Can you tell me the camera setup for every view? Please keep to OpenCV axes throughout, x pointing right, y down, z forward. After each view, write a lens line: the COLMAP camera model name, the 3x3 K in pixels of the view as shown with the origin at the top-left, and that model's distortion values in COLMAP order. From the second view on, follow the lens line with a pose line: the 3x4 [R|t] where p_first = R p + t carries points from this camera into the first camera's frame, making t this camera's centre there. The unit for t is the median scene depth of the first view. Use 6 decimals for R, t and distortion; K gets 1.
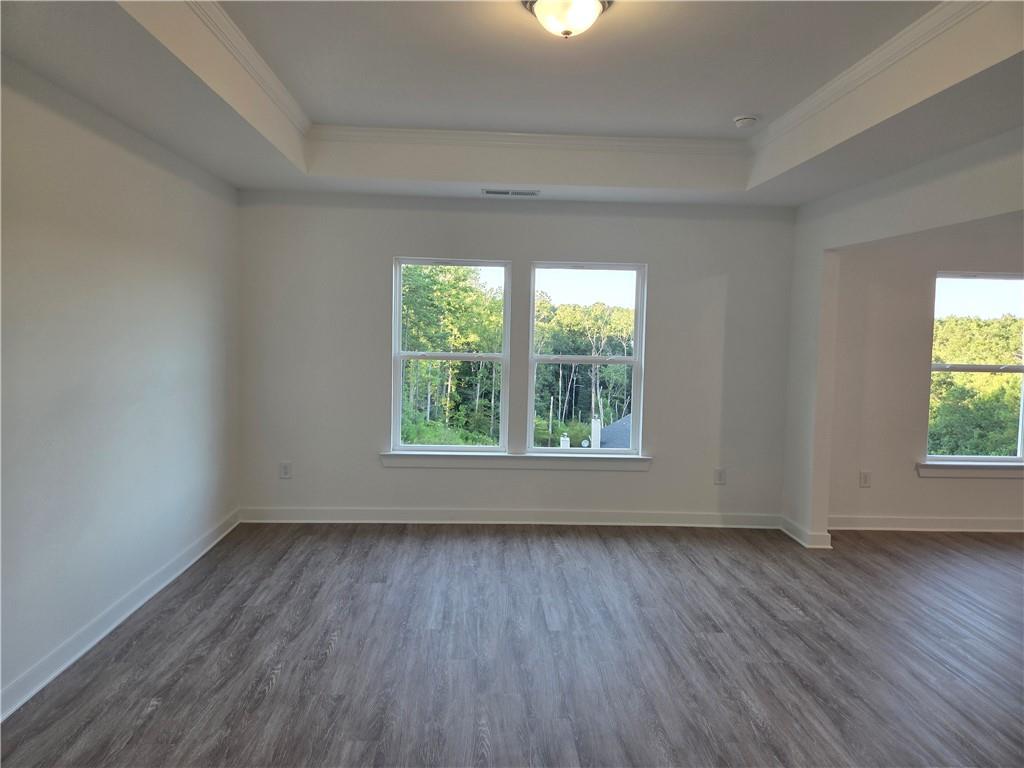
lens RADIAL K [[679.1, 0, 506.1], [0, 679.1, 374.2], [0, 0, 1]] dist [0.032594, -0.028359]
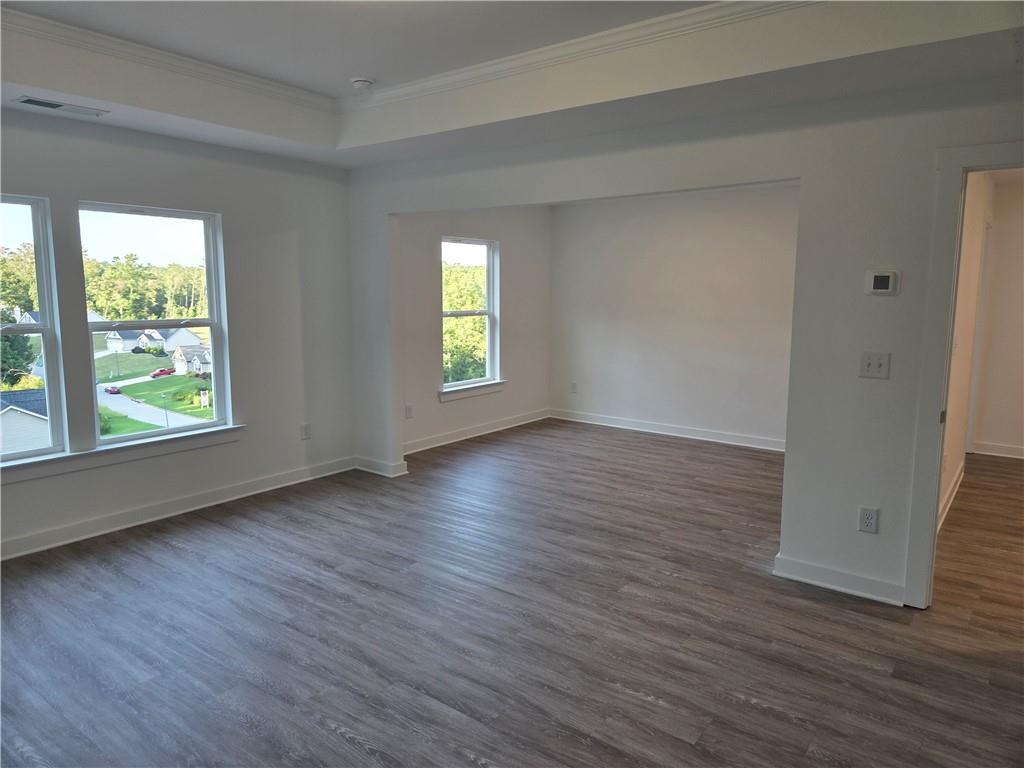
lens RADIAL K [[679.1, 0, 516.4], [0, 679.1, 383.4], [0, 0, 1]] dist [0.032594, -0.028359]
pose [[0.631261, -0.128555, 0.764842, -0.318157], [0.058844, 0.991263, 0.118046, -0.027902], [-0.773335, -0.029511, 0.633310, 0.140421]]
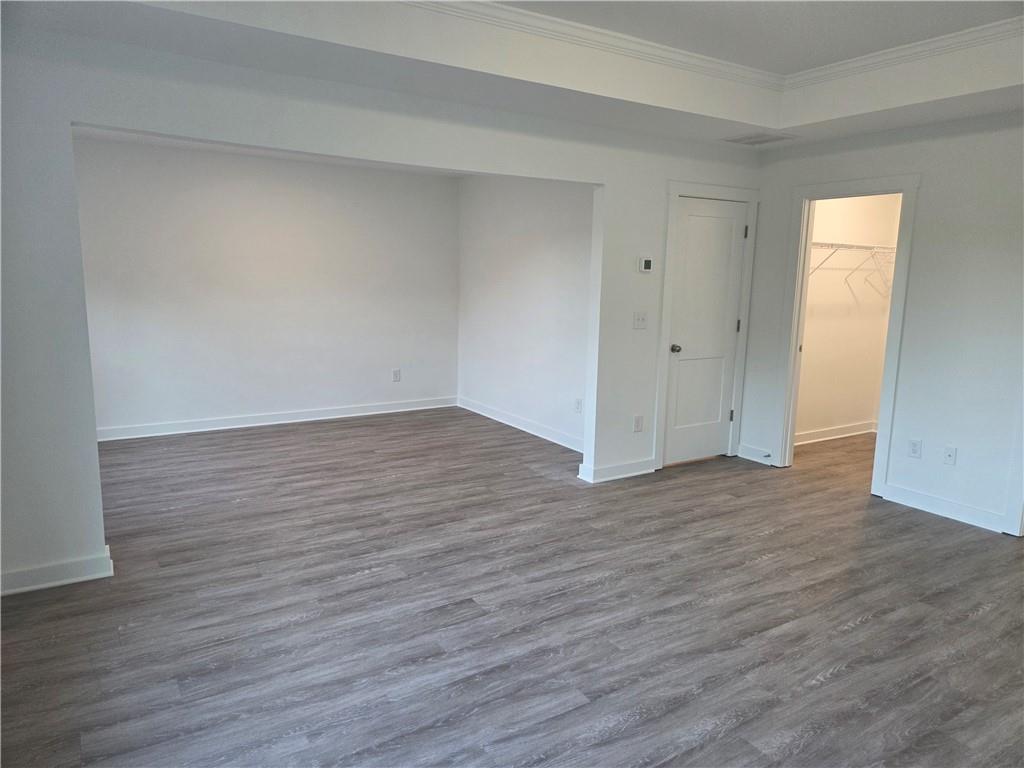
lens RADIAL K [[679.1, 0, 505.4], [0, 679.1, 381.5], [0, 0, 1]] dist [0.032594, -0.028359]
pose [[-0.483667, -0.175005, 0.857578, -0.355451], [0.032731, 0.975505, 0.217530, -0.085655], [-0.874640, 0.133281, -0.466091, 1.081966]]
